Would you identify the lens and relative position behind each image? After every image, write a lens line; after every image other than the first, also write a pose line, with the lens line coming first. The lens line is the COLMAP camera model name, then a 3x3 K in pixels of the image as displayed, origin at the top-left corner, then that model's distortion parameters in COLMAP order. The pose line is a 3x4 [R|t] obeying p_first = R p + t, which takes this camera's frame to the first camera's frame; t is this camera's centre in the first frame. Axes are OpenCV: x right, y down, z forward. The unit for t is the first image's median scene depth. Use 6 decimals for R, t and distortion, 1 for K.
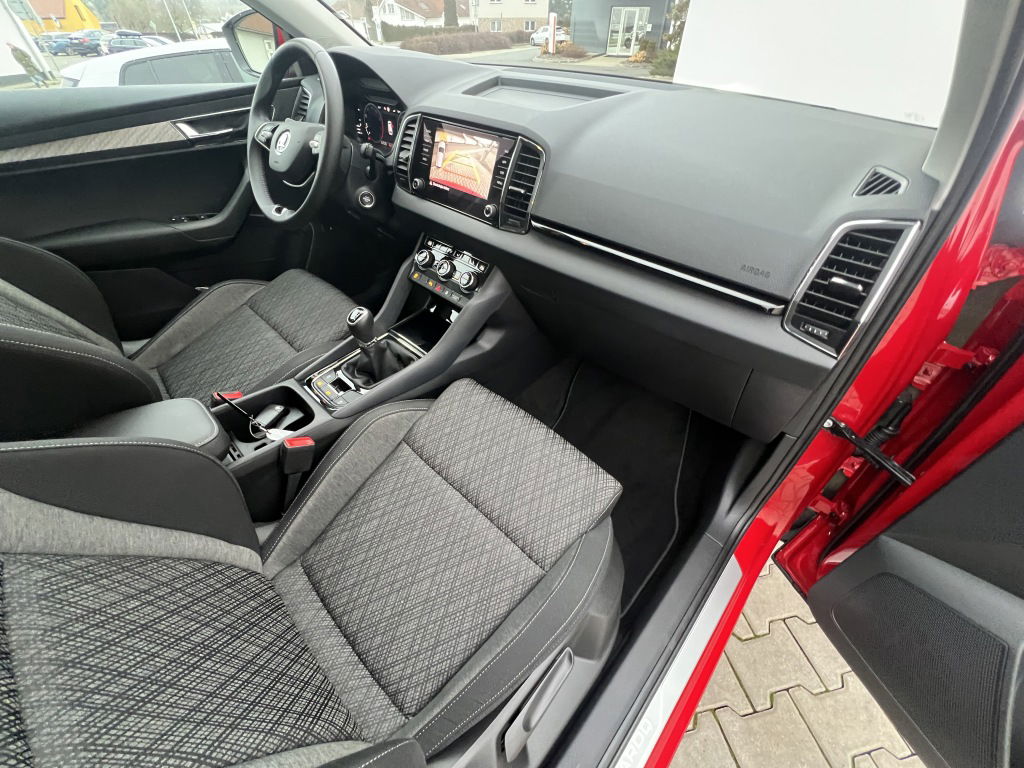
lens RADIAL K [[409.5, 0, 514.7], [0, 409.5, 383.0], [0, 0, 1]] dist [-0.008541, 0.000312]
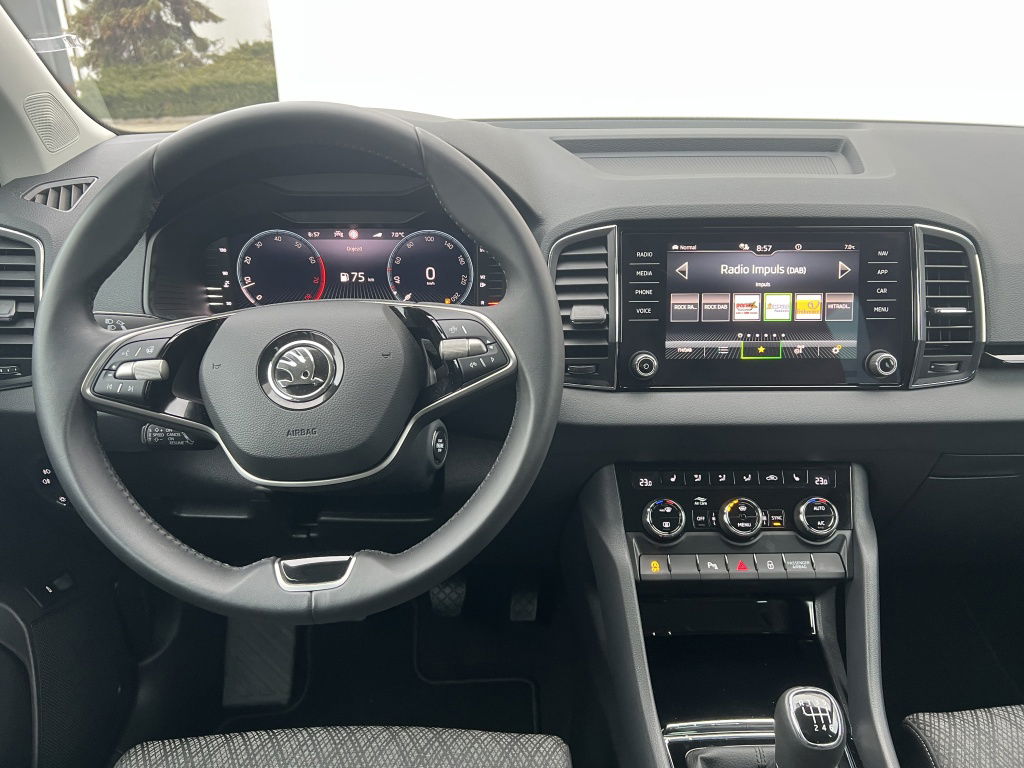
lens RADIAL K [[786.2, 0, 509.9], [0, 786.2, 388.9], [0, 0, 1]] dist [0.048250, -0.059692]
pose [[0.707301, -0.300907, 0.639672, -0.965438], [0.479271, 0.869282, -0.121025, -0.473002], [-0.519639, 0.392178, 0.759060, 0.490962]]
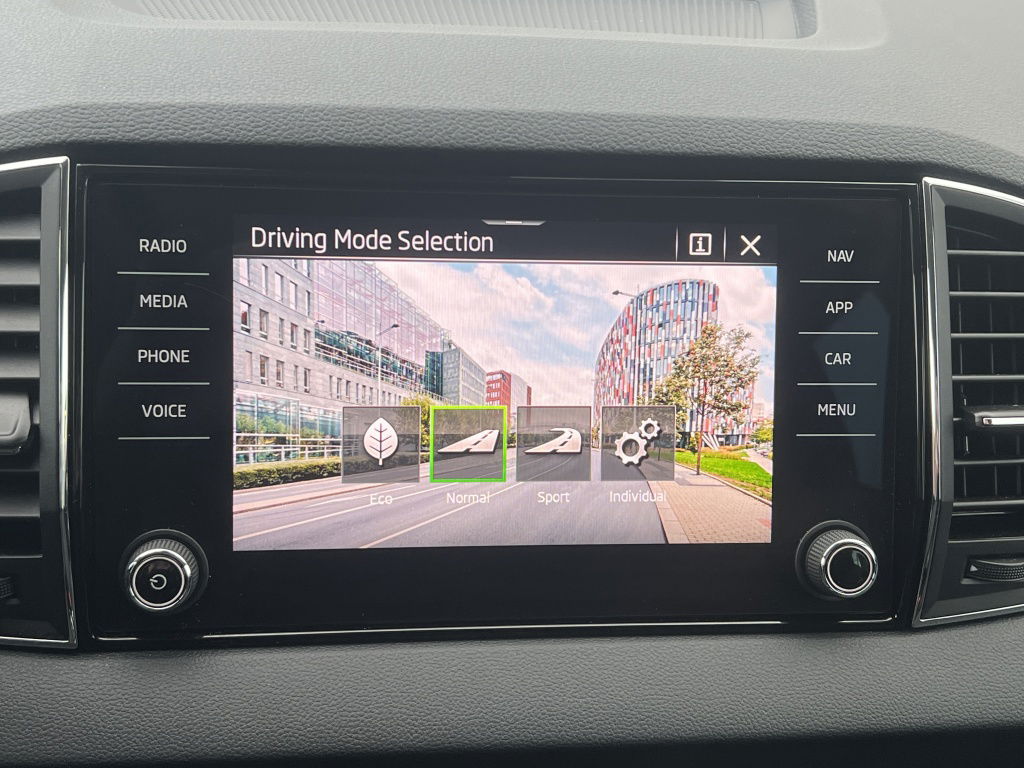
lens RADIAL K [[1339.8, 0, 521.6], [0, 1339.8, 383.6], [0, 0, 1]] dist [0.082226, 0.000000]
pose [[0.630925, -0.282802, 0.722466, -0.530637], [0.486853, 0.869351, -0.084868, -0.484029], [-0.604076, 0.405280, 0.686178, 0.616996]]
